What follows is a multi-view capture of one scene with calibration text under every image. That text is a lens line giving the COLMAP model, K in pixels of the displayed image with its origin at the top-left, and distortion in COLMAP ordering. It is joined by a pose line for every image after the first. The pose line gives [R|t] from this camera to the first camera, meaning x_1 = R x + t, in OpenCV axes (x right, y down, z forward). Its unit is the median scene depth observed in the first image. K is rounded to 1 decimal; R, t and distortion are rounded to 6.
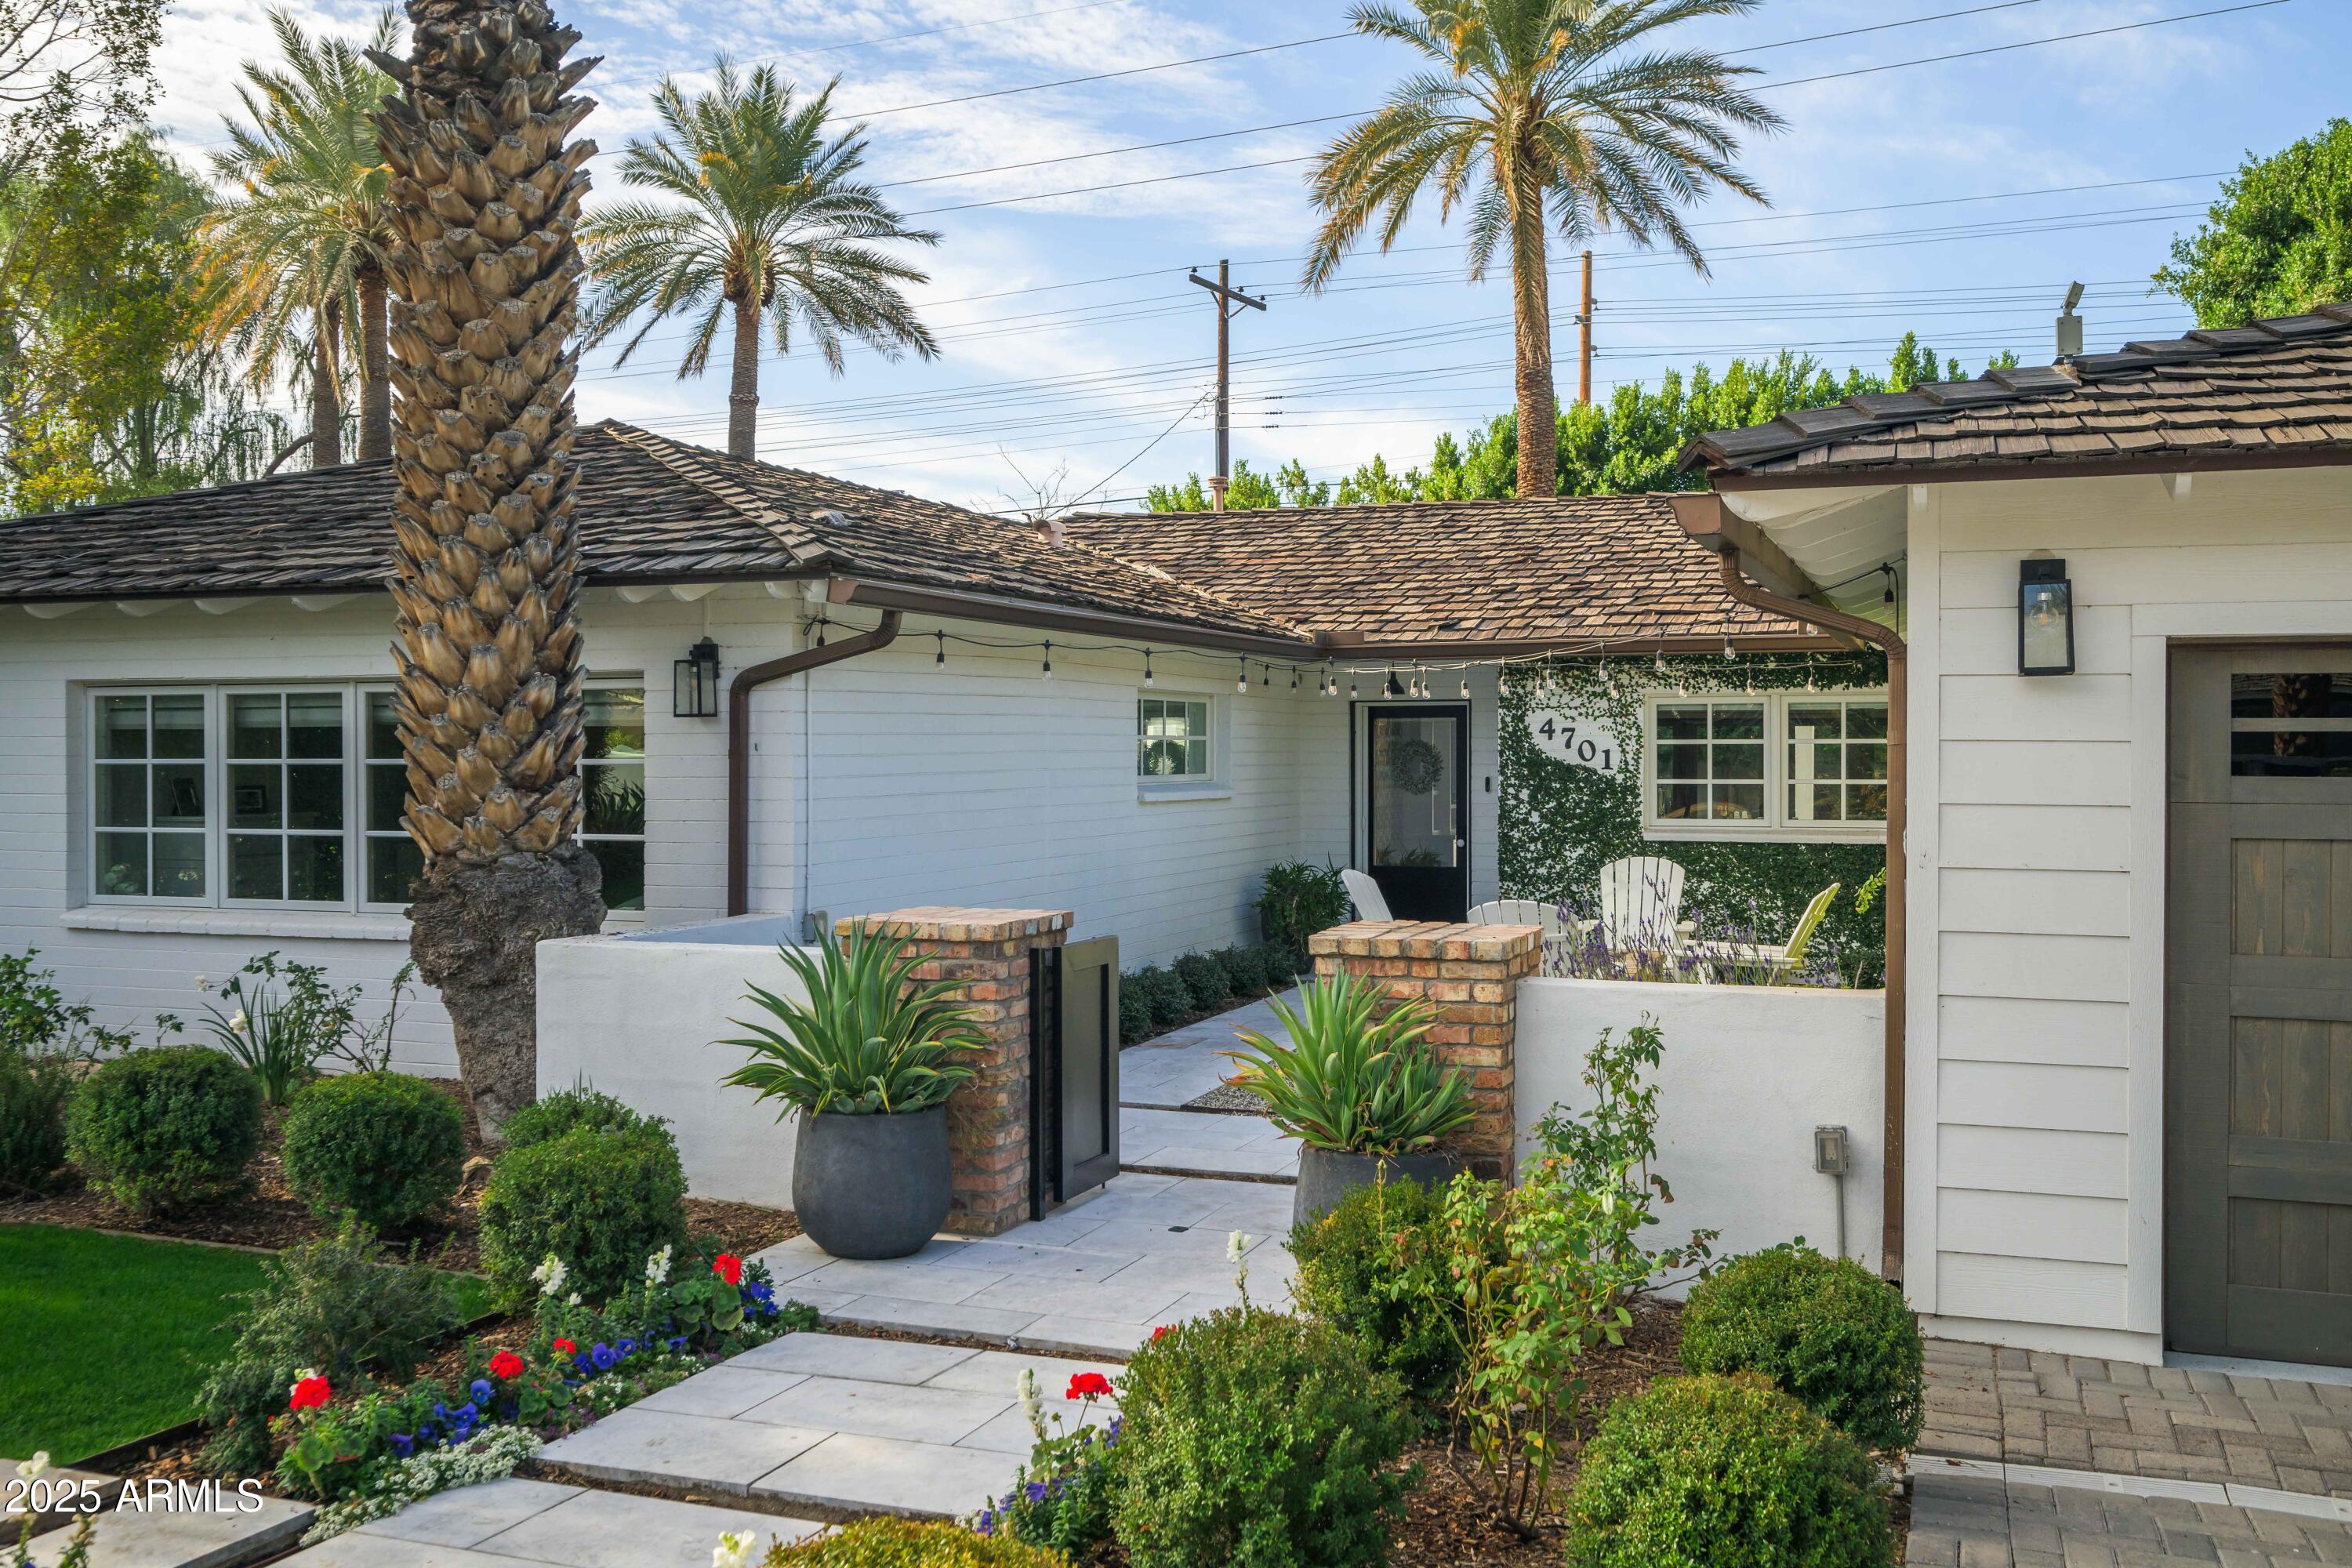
lens RADIAL K [[2163.1, 0, 1137.6], [0, 2163.1, 782.8], [0, 0, 1]] dist [0.006265, -0.006760]
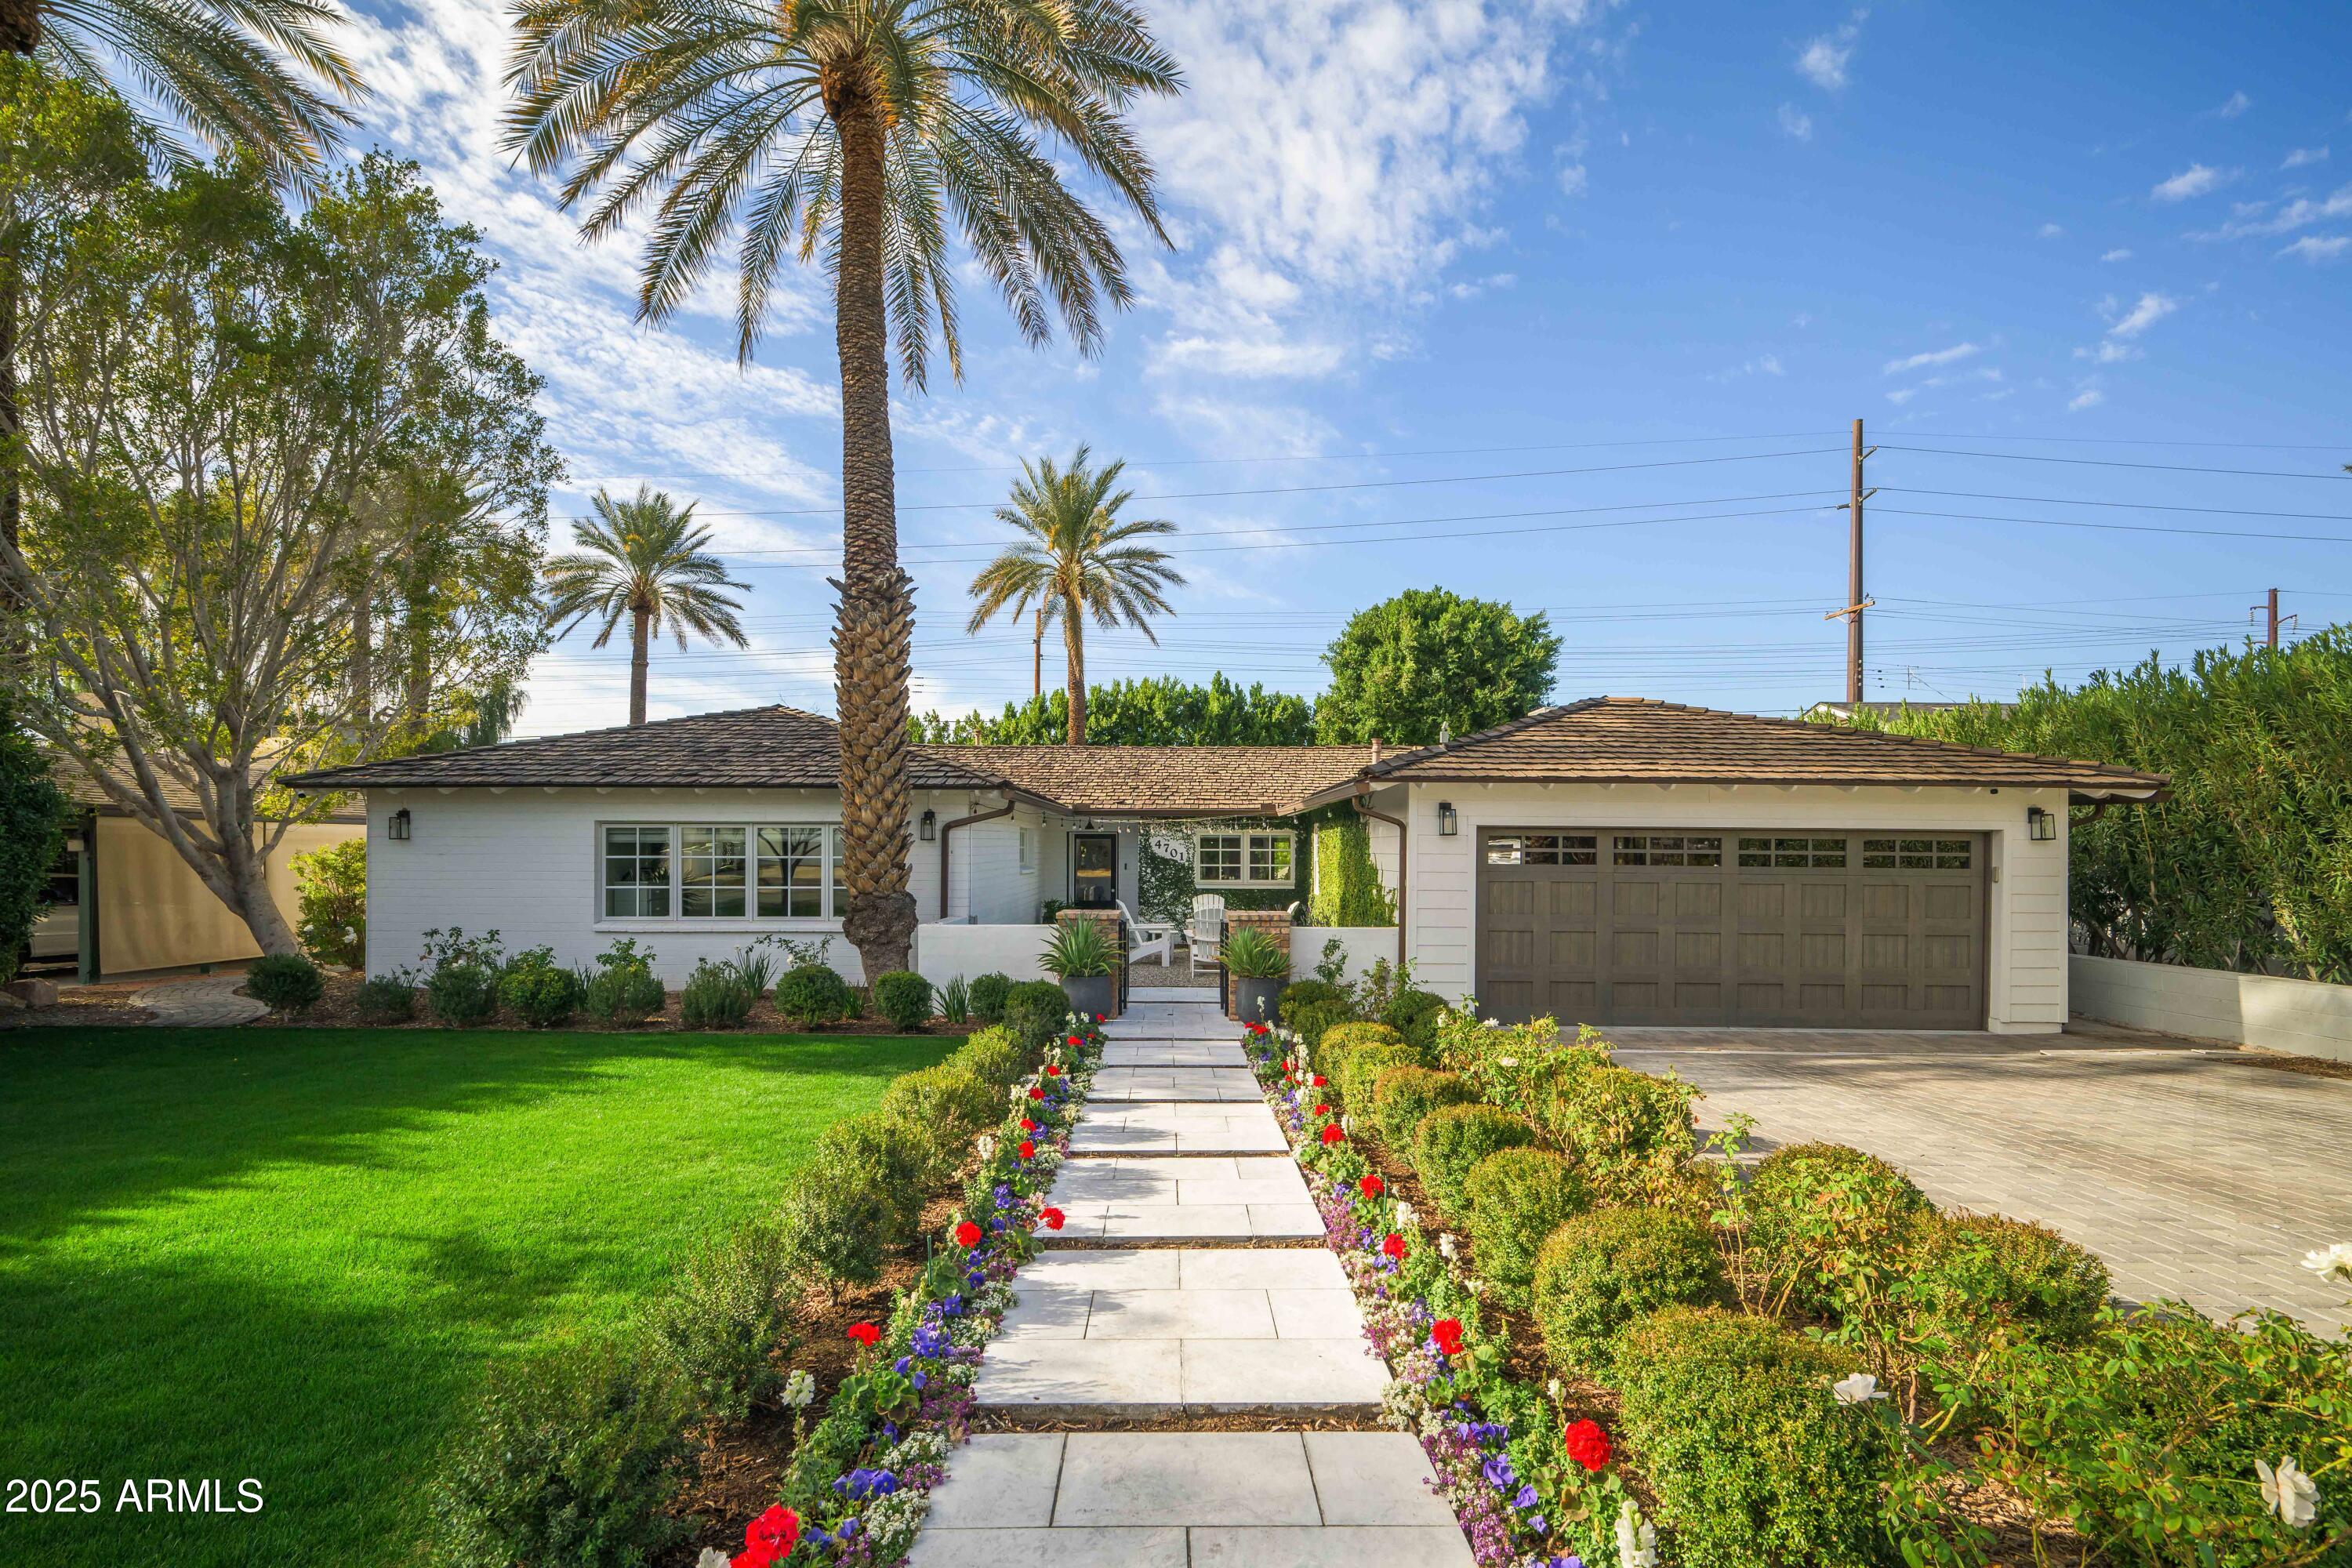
lens RADIAL K [[1159.2, 0, 1143.0], [0, 1159.2, 890.3], [0, 0, 1]] dist [-0.005338, 0.001341]
pose [[0.935463, -0.007393, 0.353347, -0.306464], [-0.000243, 0.999768, 0.021559, -0.000585], [-0.353424, -0.020253, 0.935244, -0.255957]]
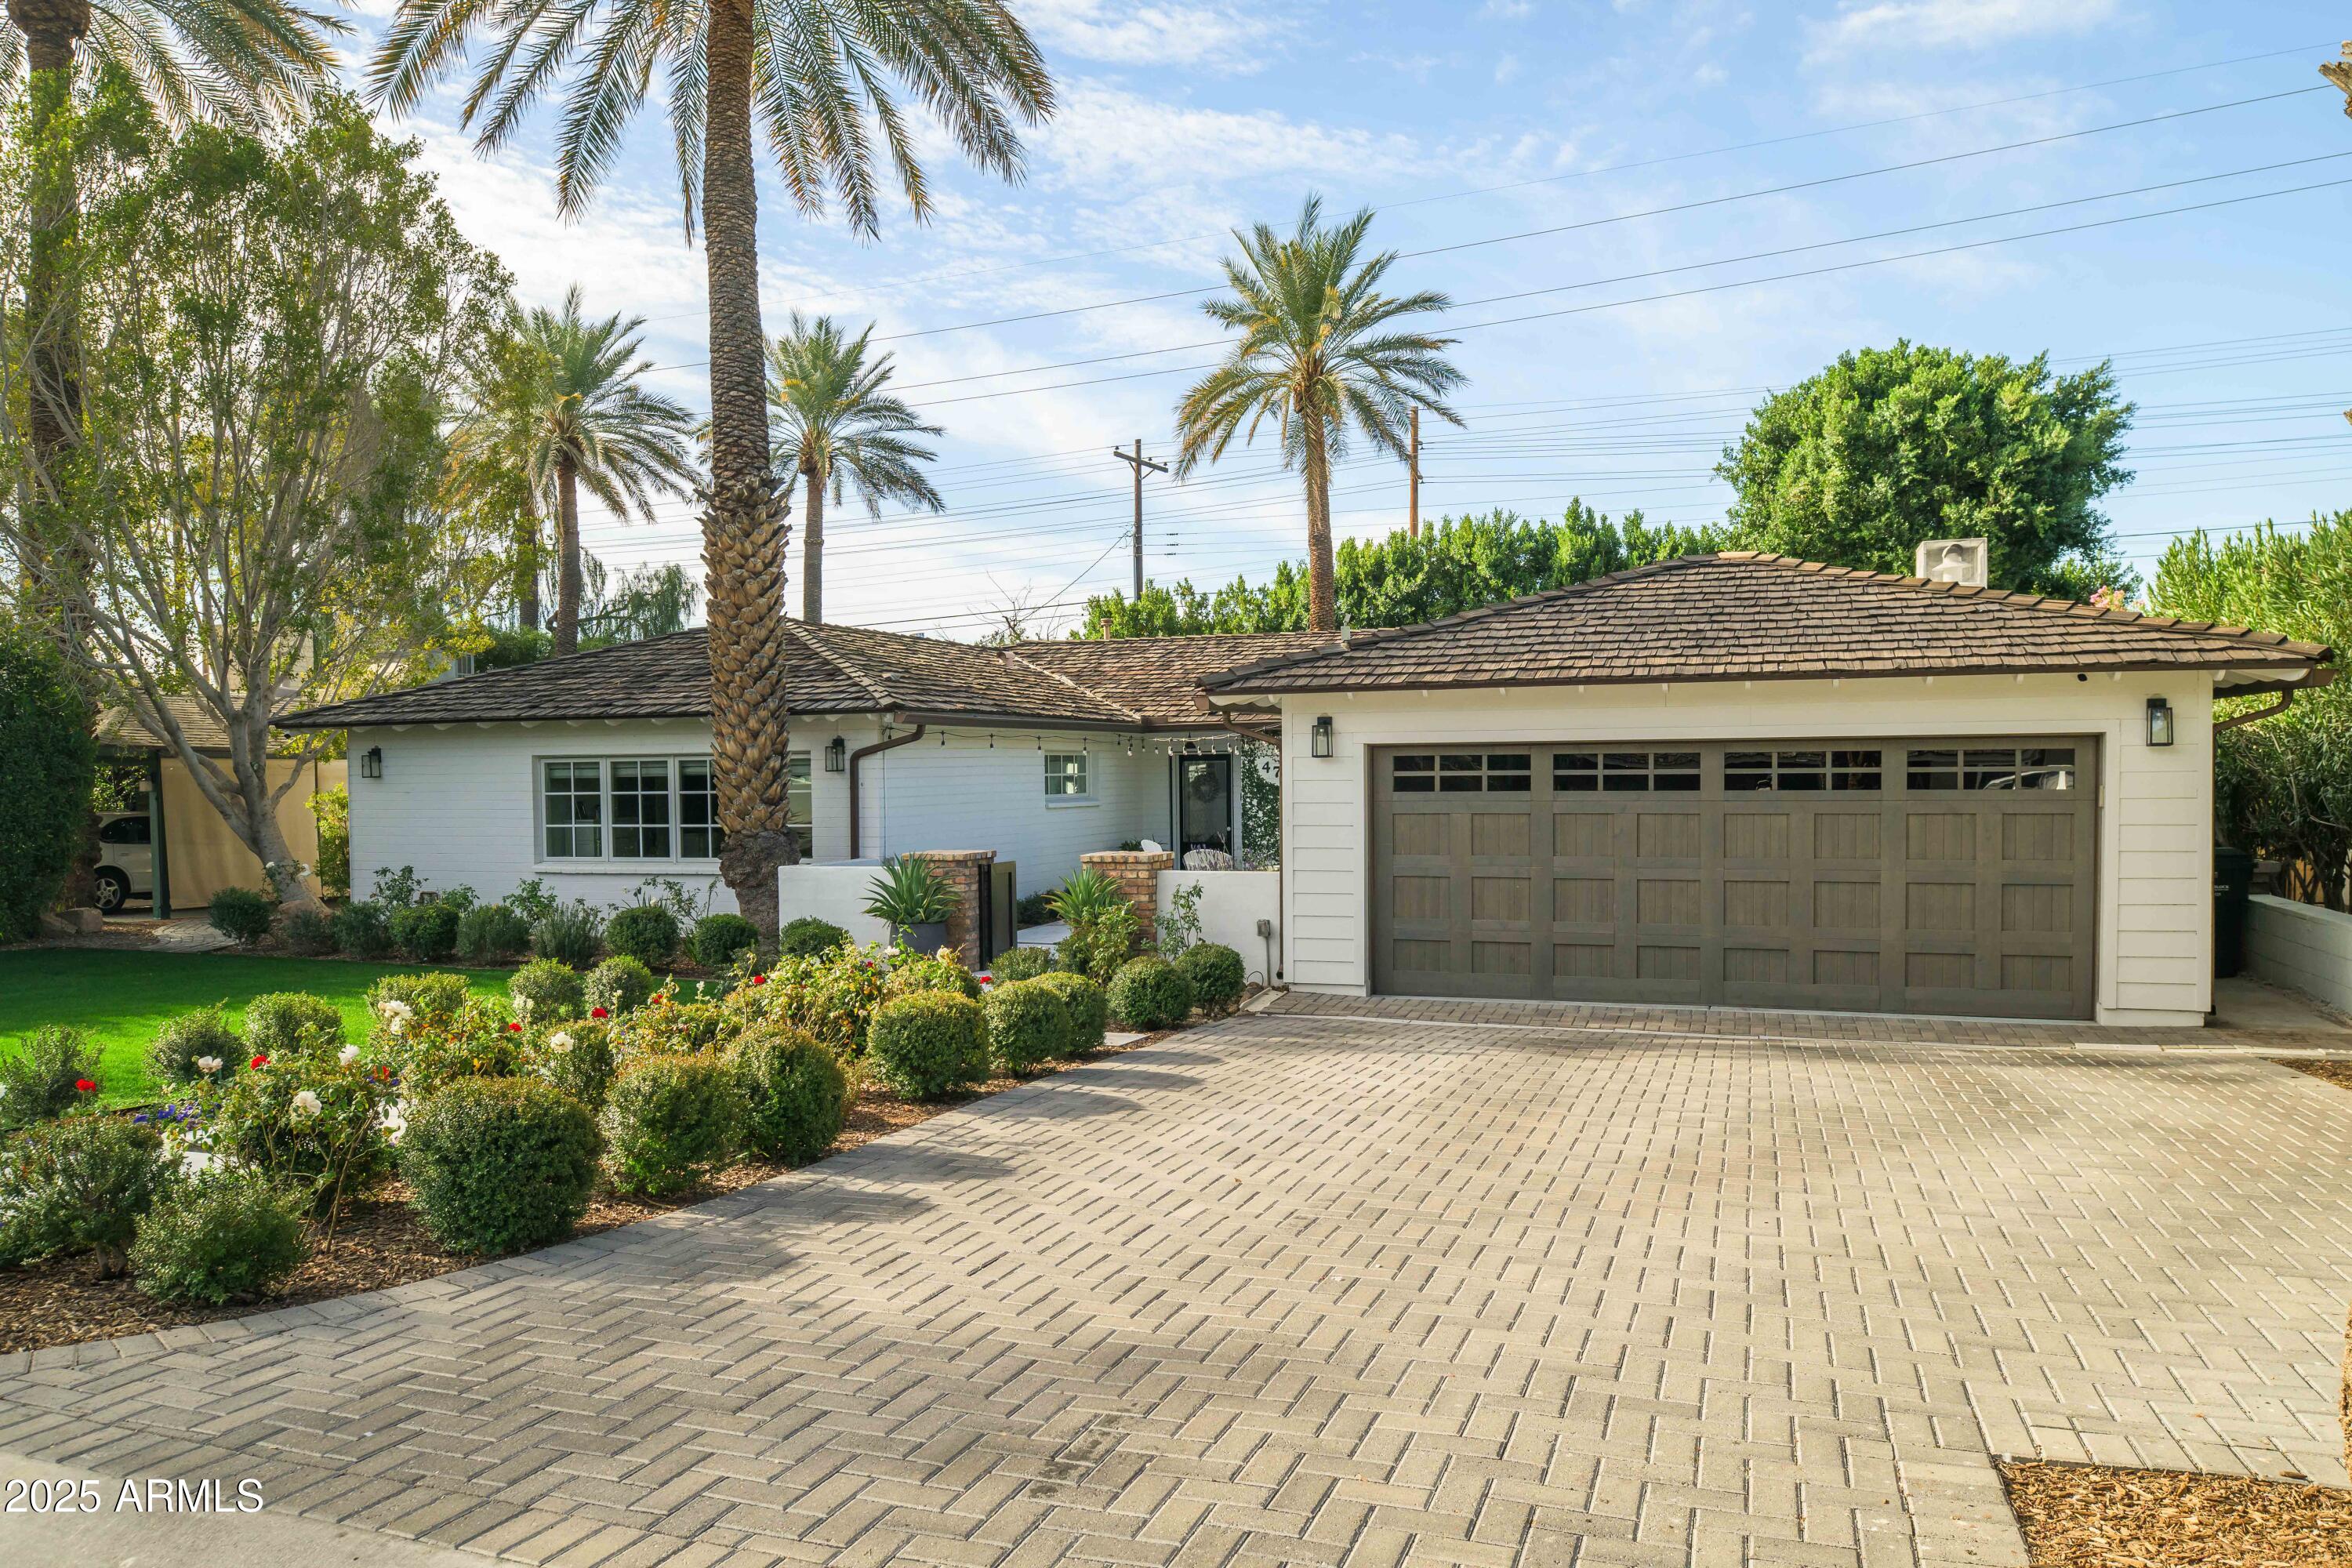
lens RADIAL K [[1832.1, 0, 1064.9], [0, 1832.1, 892.9], [0, 0, 1]] dist [-0.003258, -0.007886]
pose [[0.999459, -0.009866, -0.031364, 0.063684], [0.011488, 0.998584, 0.051948, -0.000246], [0.030807, -0.052281, 0.998157, -0.614055]]
